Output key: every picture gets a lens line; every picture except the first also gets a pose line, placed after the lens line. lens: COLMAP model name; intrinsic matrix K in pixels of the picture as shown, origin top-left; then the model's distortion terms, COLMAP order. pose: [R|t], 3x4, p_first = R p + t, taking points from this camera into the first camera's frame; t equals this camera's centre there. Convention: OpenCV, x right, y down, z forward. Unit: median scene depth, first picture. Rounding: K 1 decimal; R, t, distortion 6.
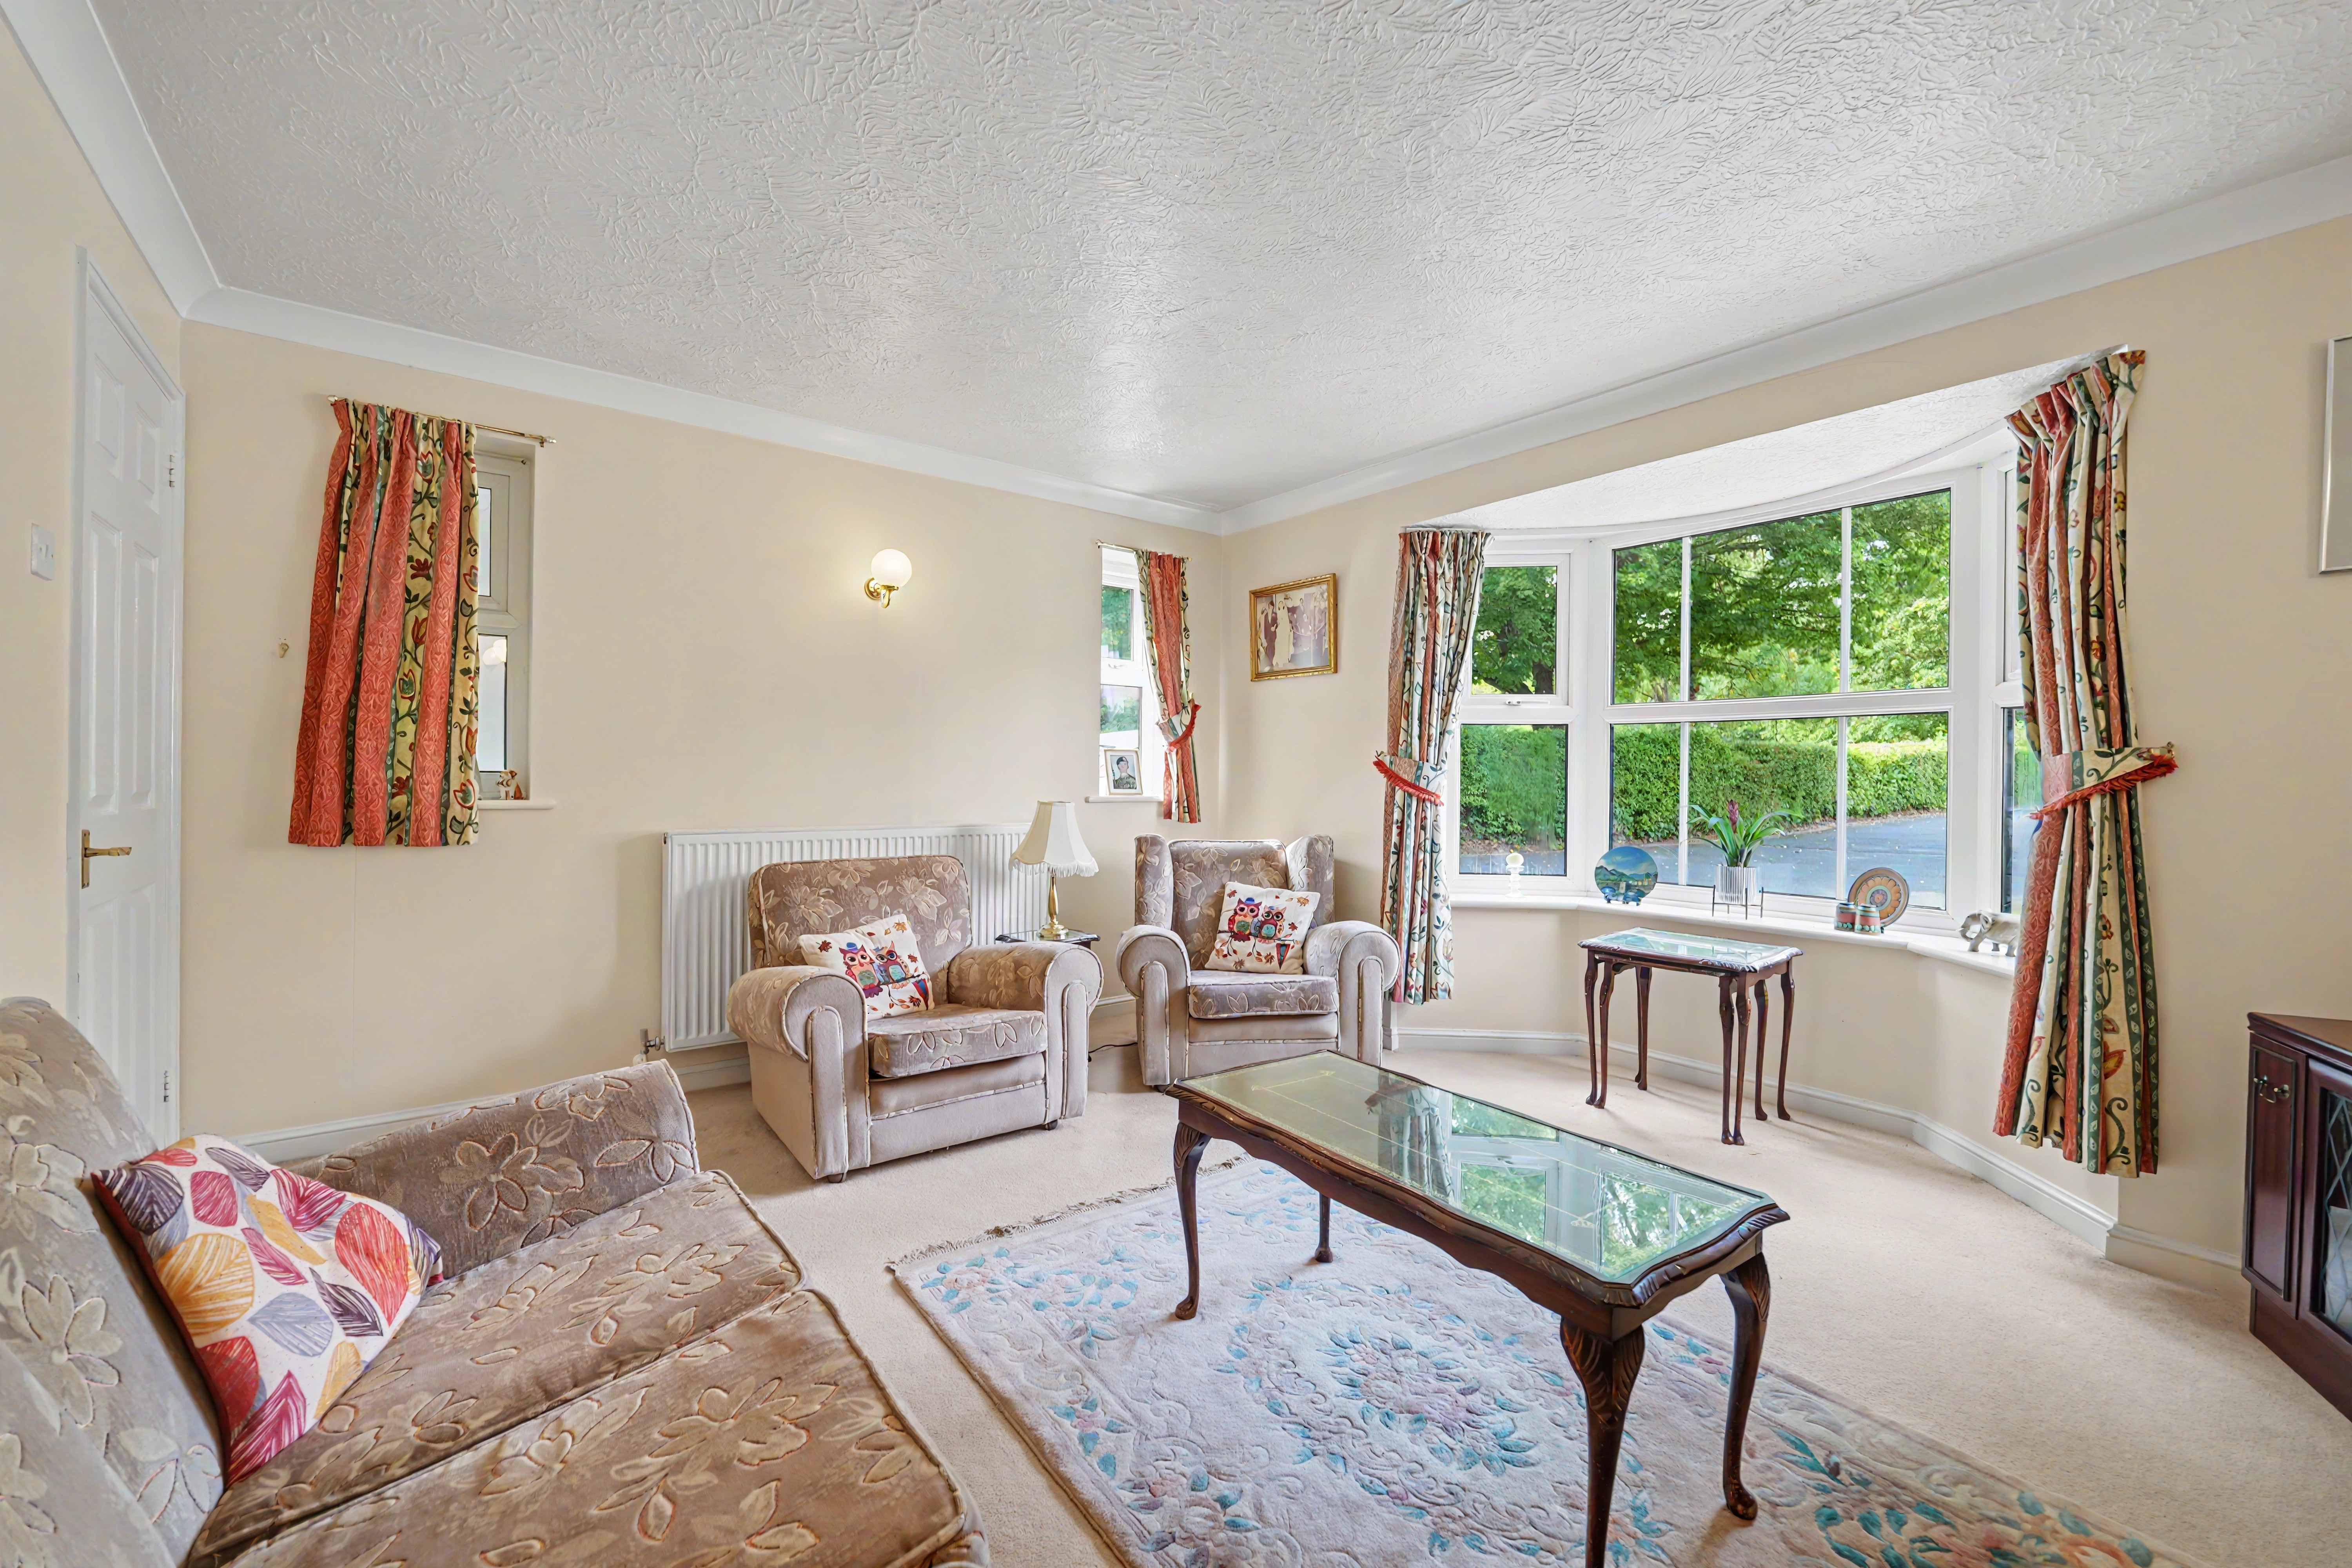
lens RADIAL K [[961.4, 0, 1184.1], [0, 961.4, 782.4], [0, 0, 1]] dist [-0.008466, 0.000197]
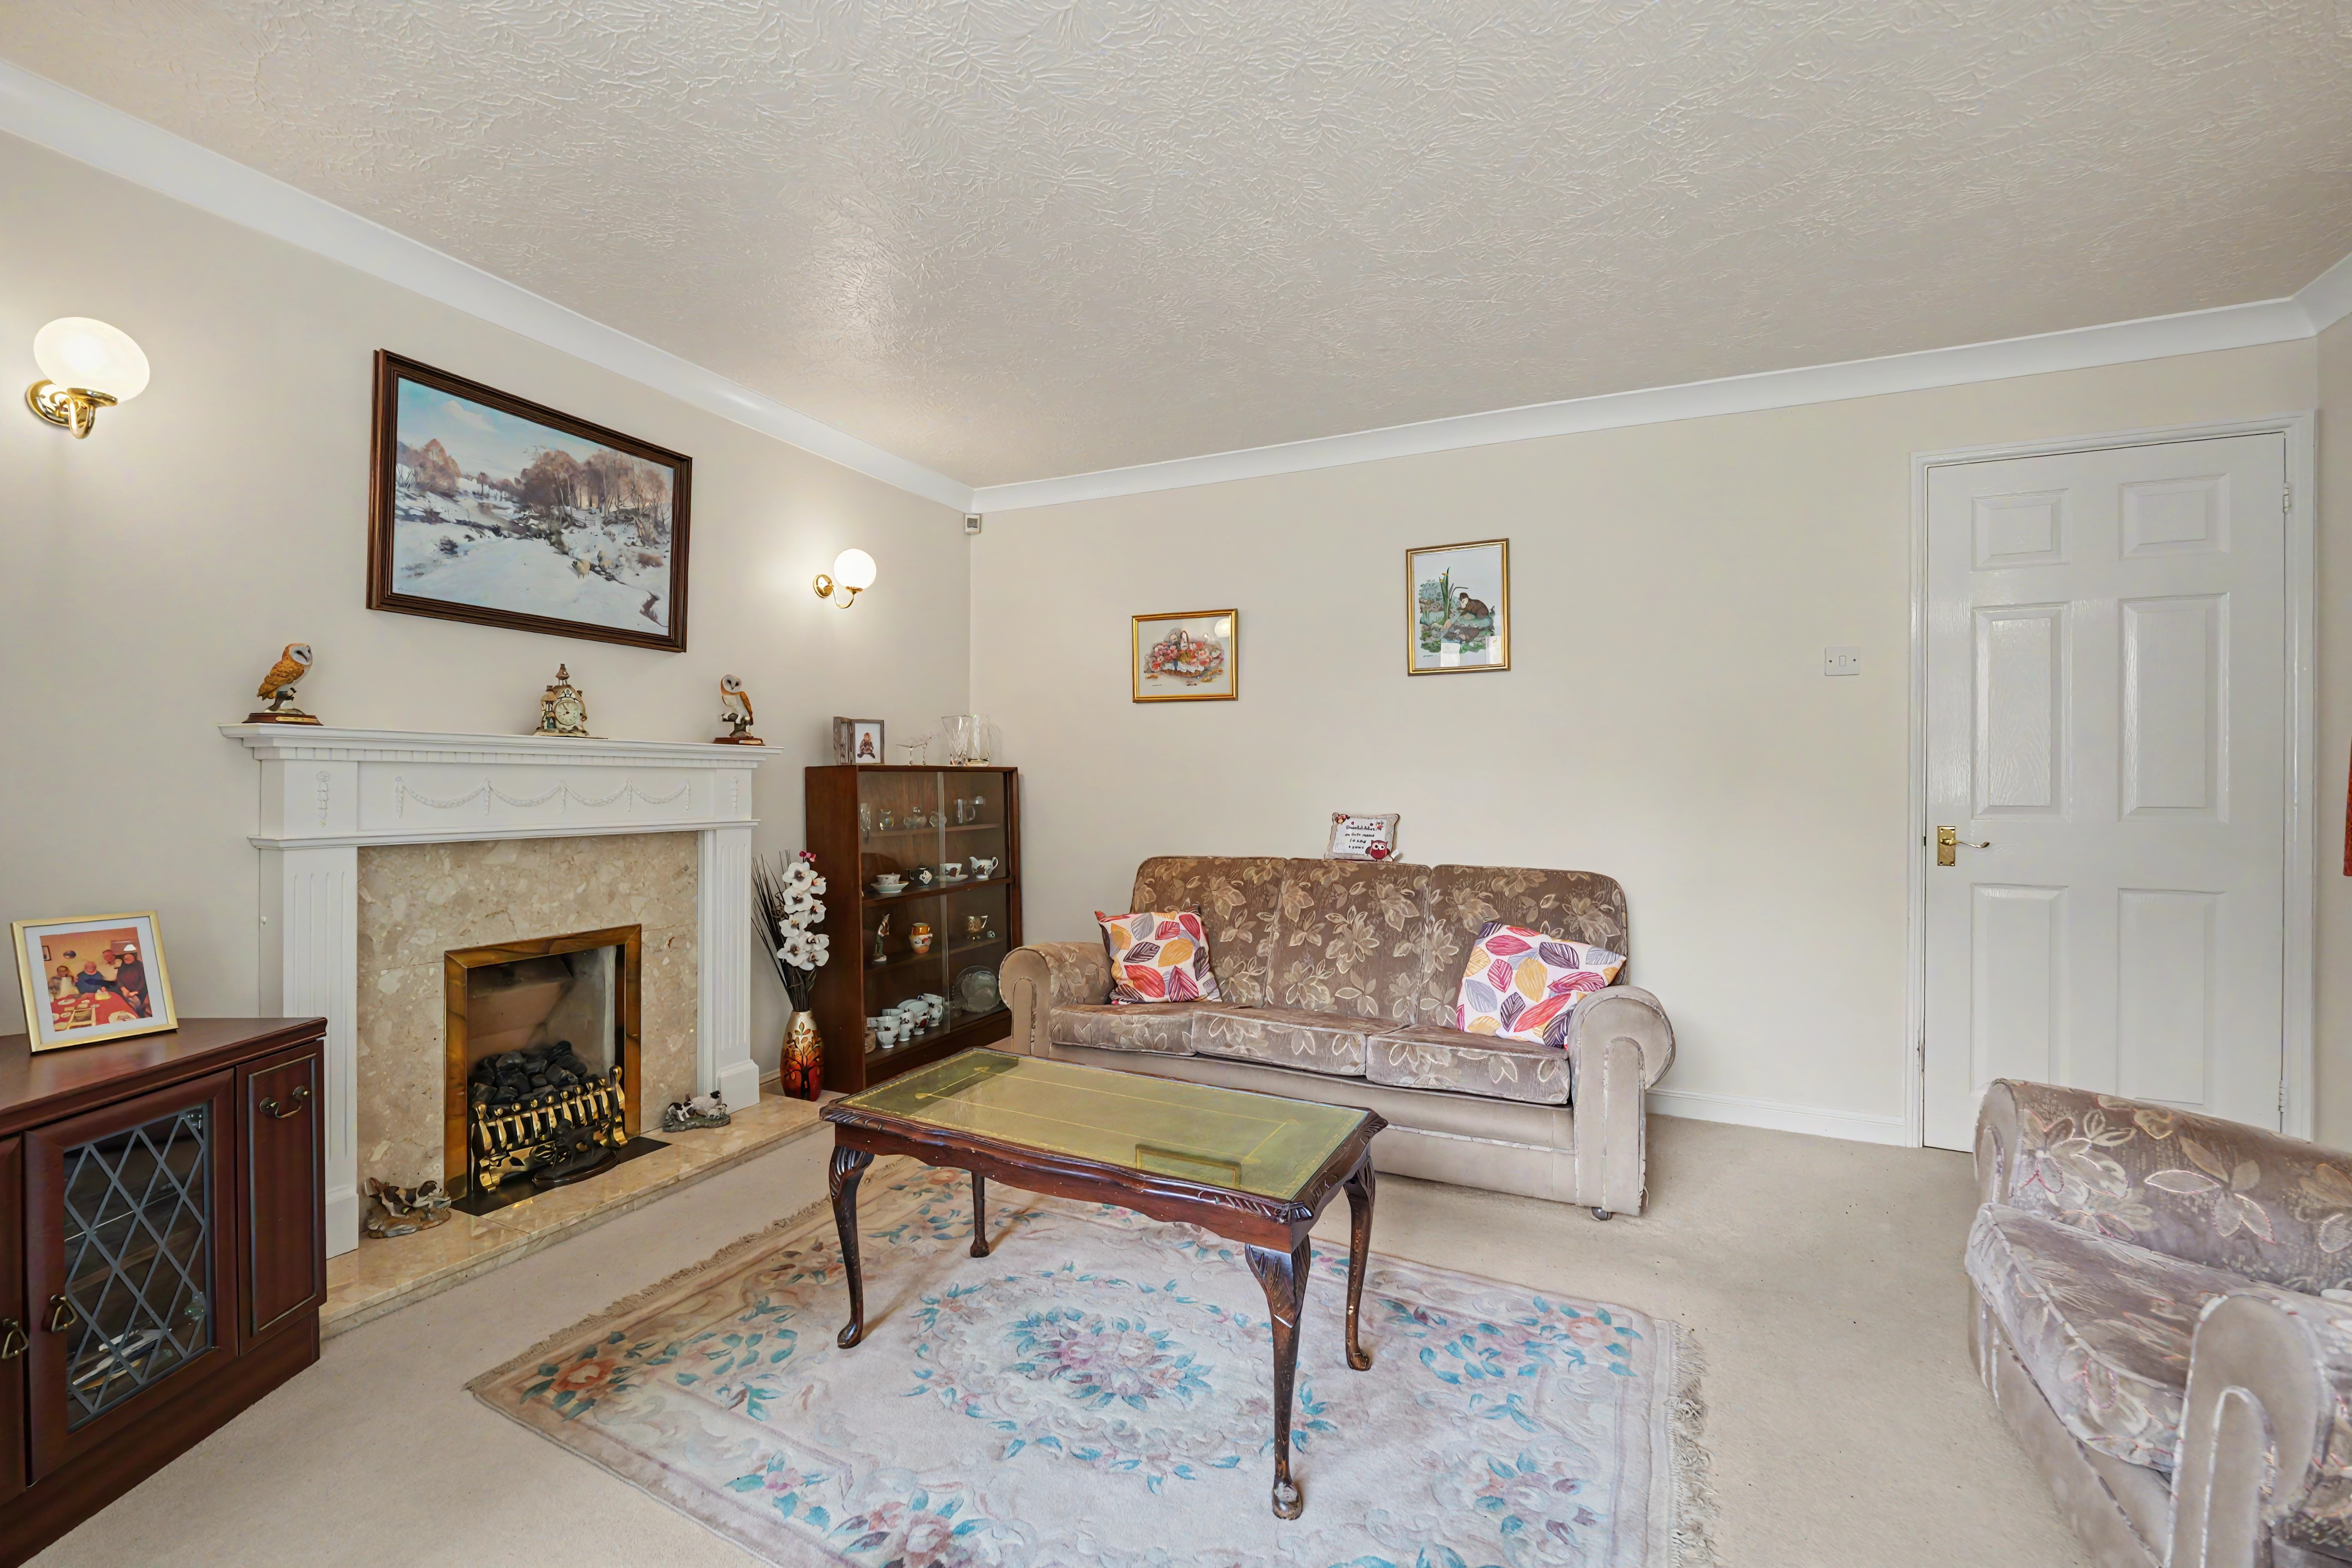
lens RADIAL K [[961.4, 0, 1181.6], [0, 961.4, 780.0], [0, 0, 1]] dist [-0.008466, 0.000197]
pose [[-0.891616, -0.010361, -0.452673, 0.332103], [-0.013313, 0.999906, 0.003334, 0.000521], [0.452596, 0.008999, -0.891670, 1.012202]]
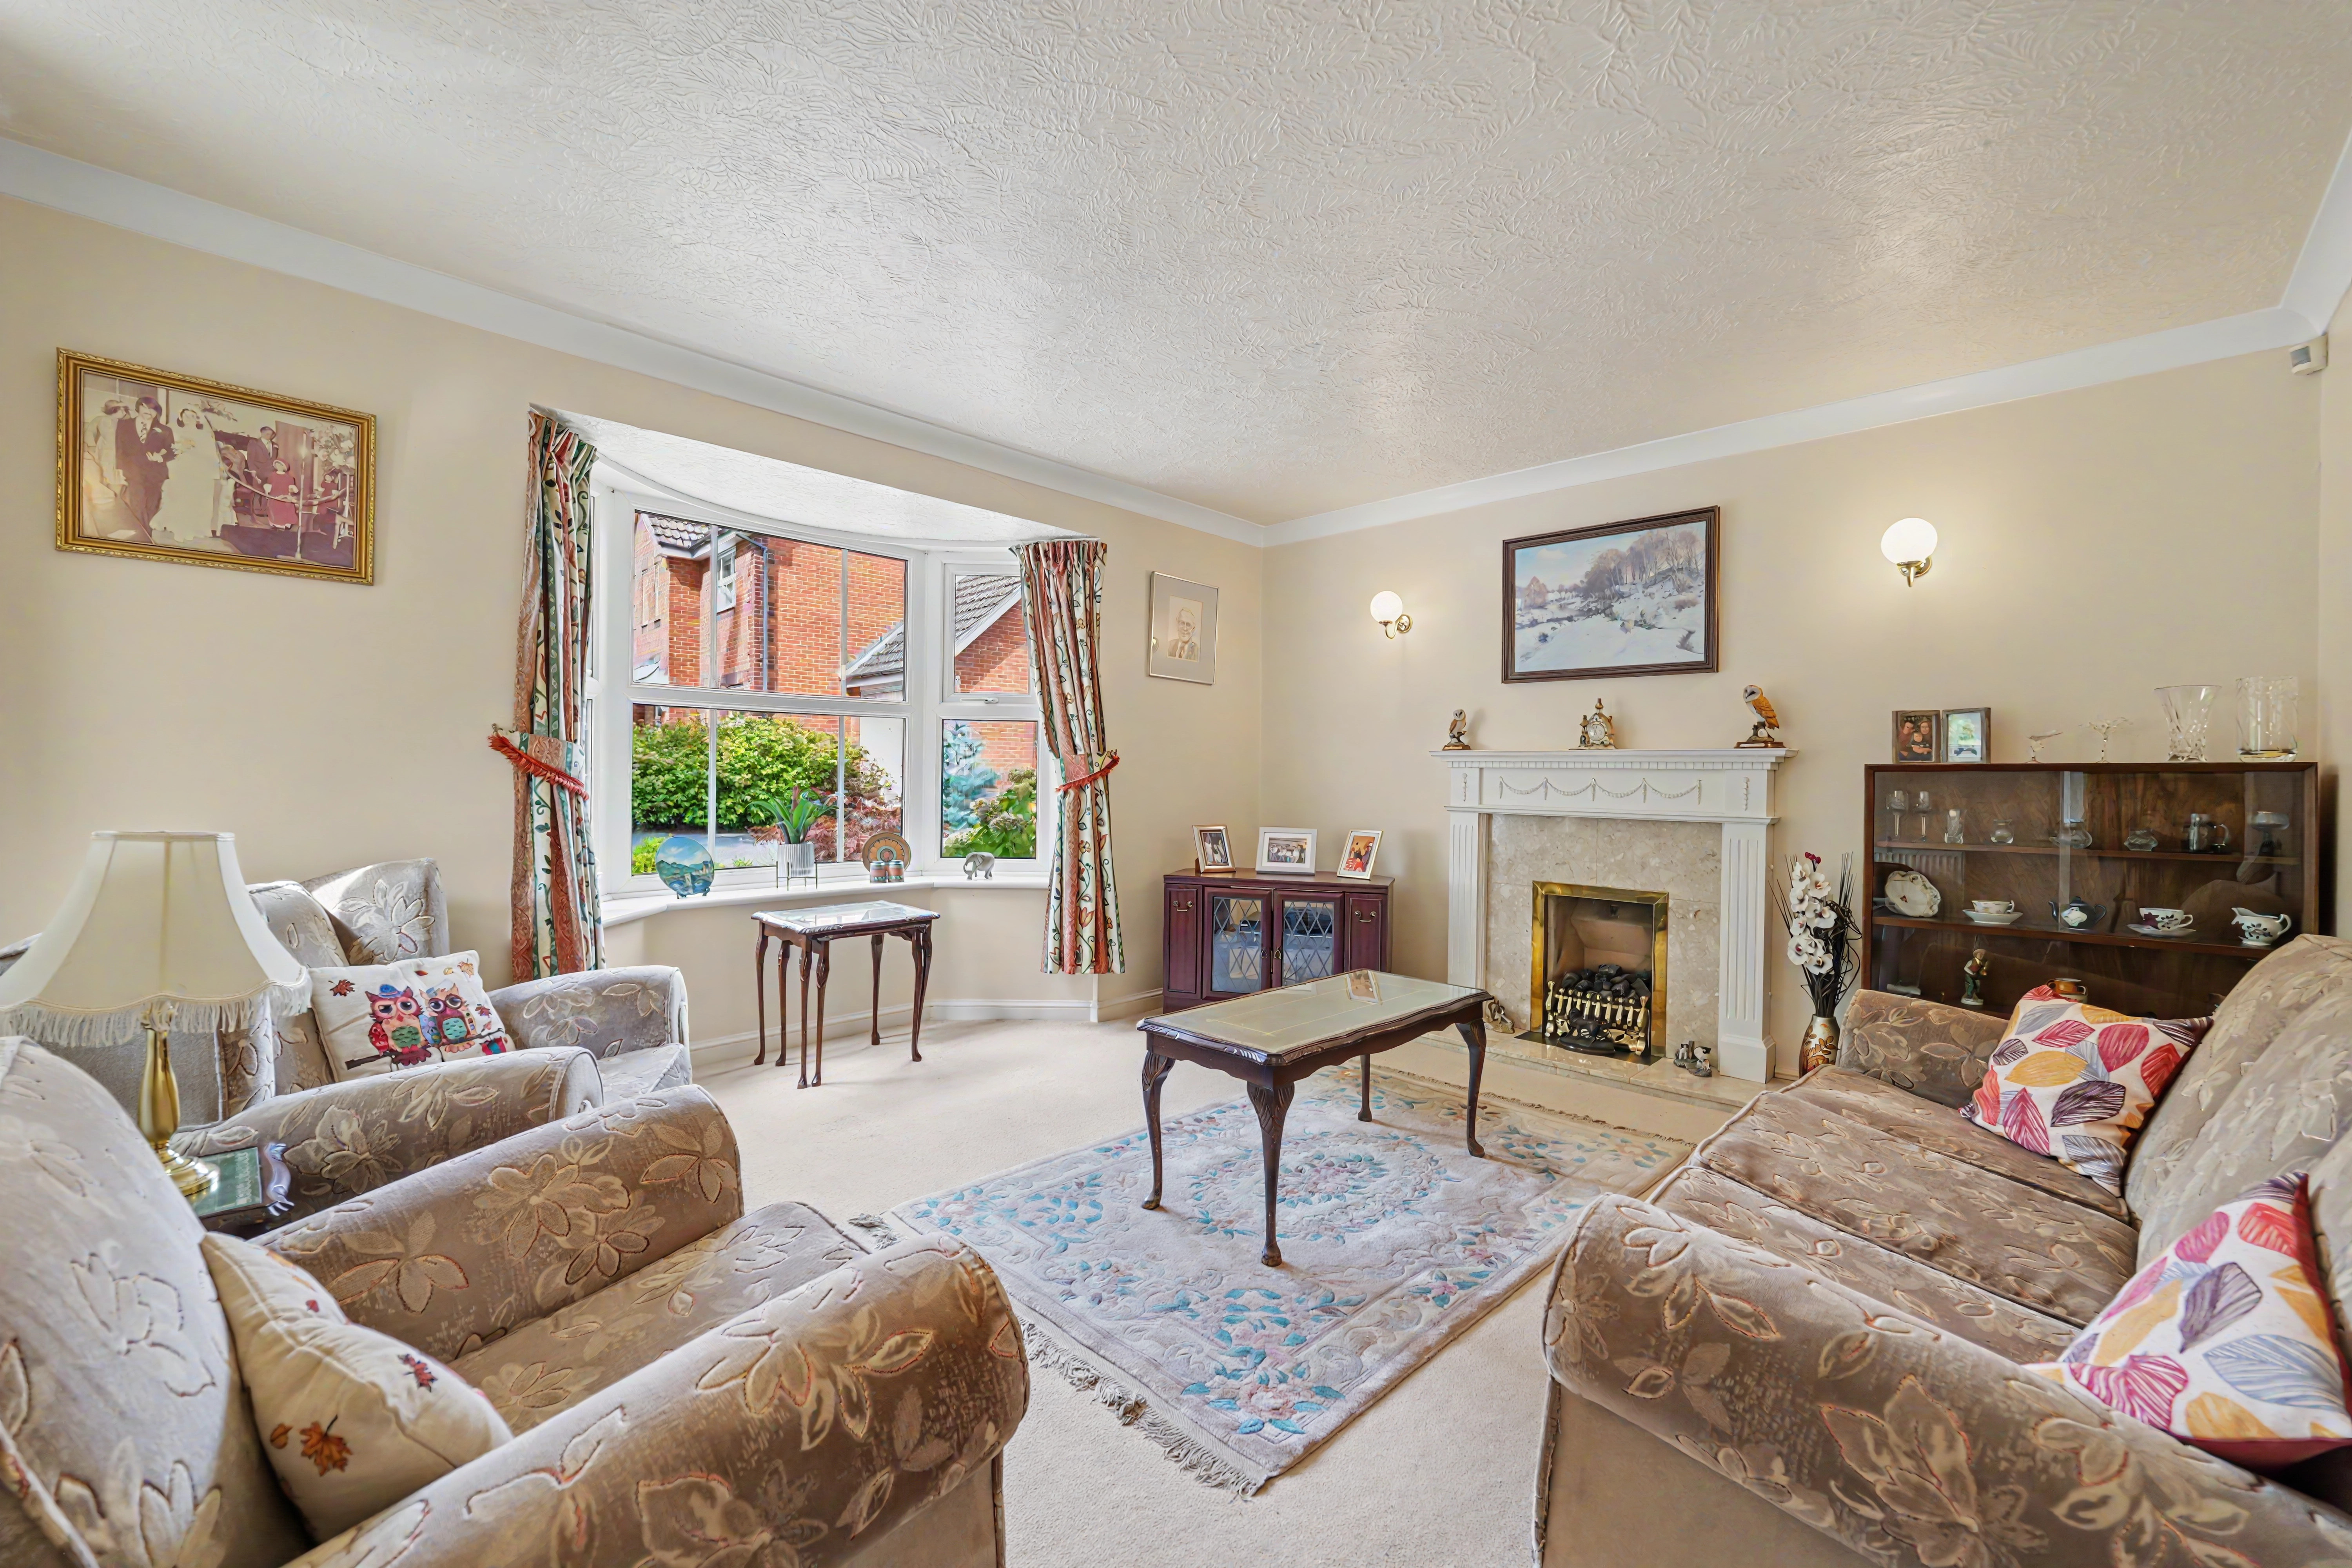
lens RADIAL K [[961.4, 0, 1187.5], [0, 961.4, 775.5], [0, 0, 1]] dist [-0.008466, 0.000197]
pose [[-0.148648, -0.010910, 0.988830, -0.618579], [-0.001849, 0.999940, 0.010754, -0.005396], [-0.988888, -0.000230, -0.148659, 0.735880]]
